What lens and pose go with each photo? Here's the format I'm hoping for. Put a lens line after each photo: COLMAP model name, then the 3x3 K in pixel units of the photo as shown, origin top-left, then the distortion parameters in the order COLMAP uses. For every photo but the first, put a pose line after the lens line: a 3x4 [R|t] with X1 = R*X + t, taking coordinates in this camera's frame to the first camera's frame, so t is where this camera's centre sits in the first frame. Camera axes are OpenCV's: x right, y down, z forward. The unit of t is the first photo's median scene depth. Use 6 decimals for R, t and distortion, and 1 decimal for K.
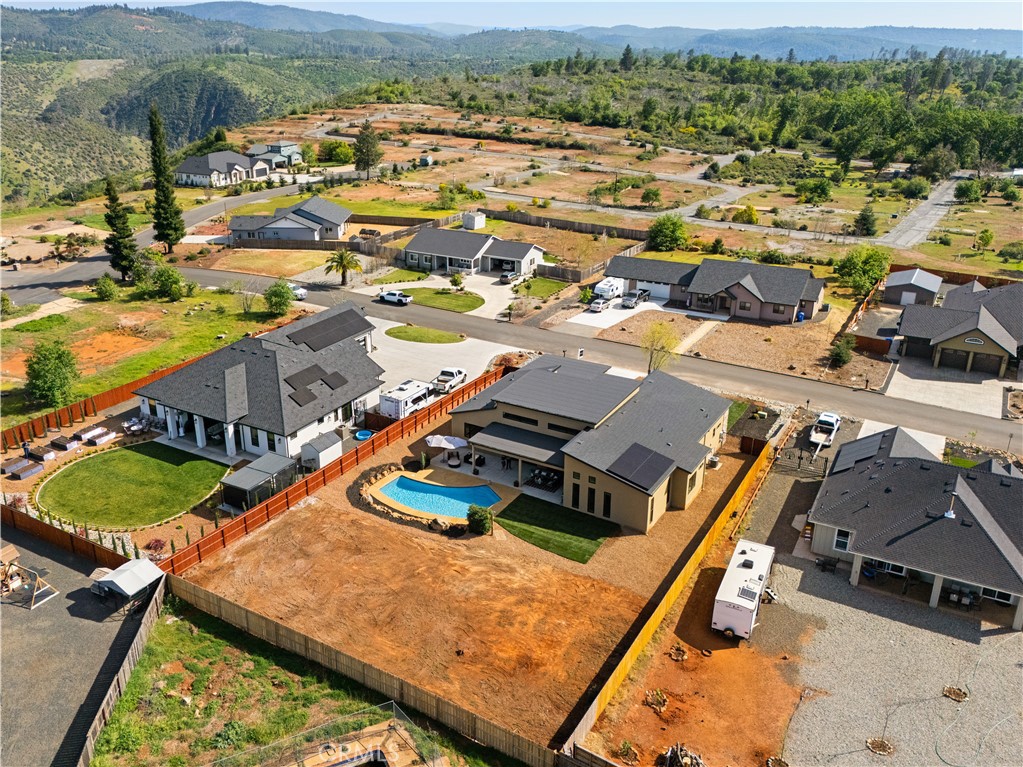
lens RADIAL K [[875.1, 0, 447.4], [0, 875.1, 397.7], [0, 0, 1]] dist [0.090930, -0.110842]
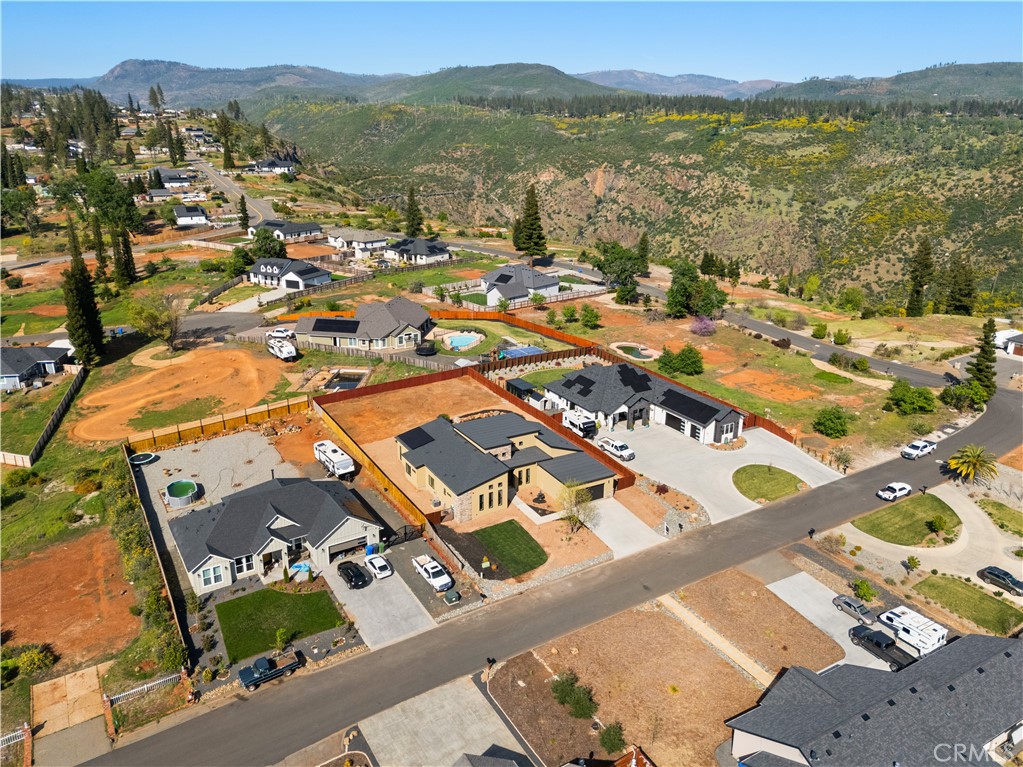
lens RADIAL K [[771.3, 0, 503.7], [0, 771.3, 383.0], [0, 0, 1]] dist [0.077176, -0.081645]
pose [[-0.472679, 0.294536, -0.830556, 0.927194], [-0.340830, 0.808043, 0.480523, -0.546908], [0.812656, 0.510212, -0.281558, 1.004148]]
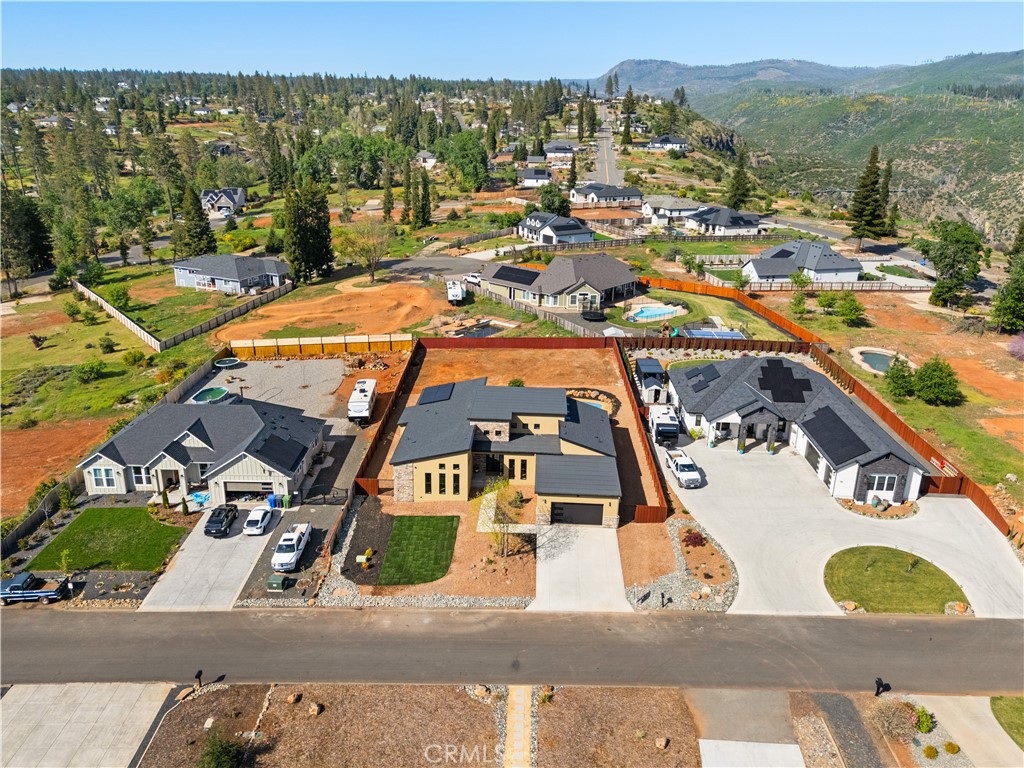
lens RADIAL K [[772.0, 0, 504.2], [0, 772.0, 383.5], [0, 0, 1]] dist [0.077176, -0.081645]
pose [[-0.867640, 0.163848, -0.469419, 0.472419], [-0.198871, 0.750956, 0.629695, -0.499899], [0.455687, 0.639702, -0.618975, 1.199368]]
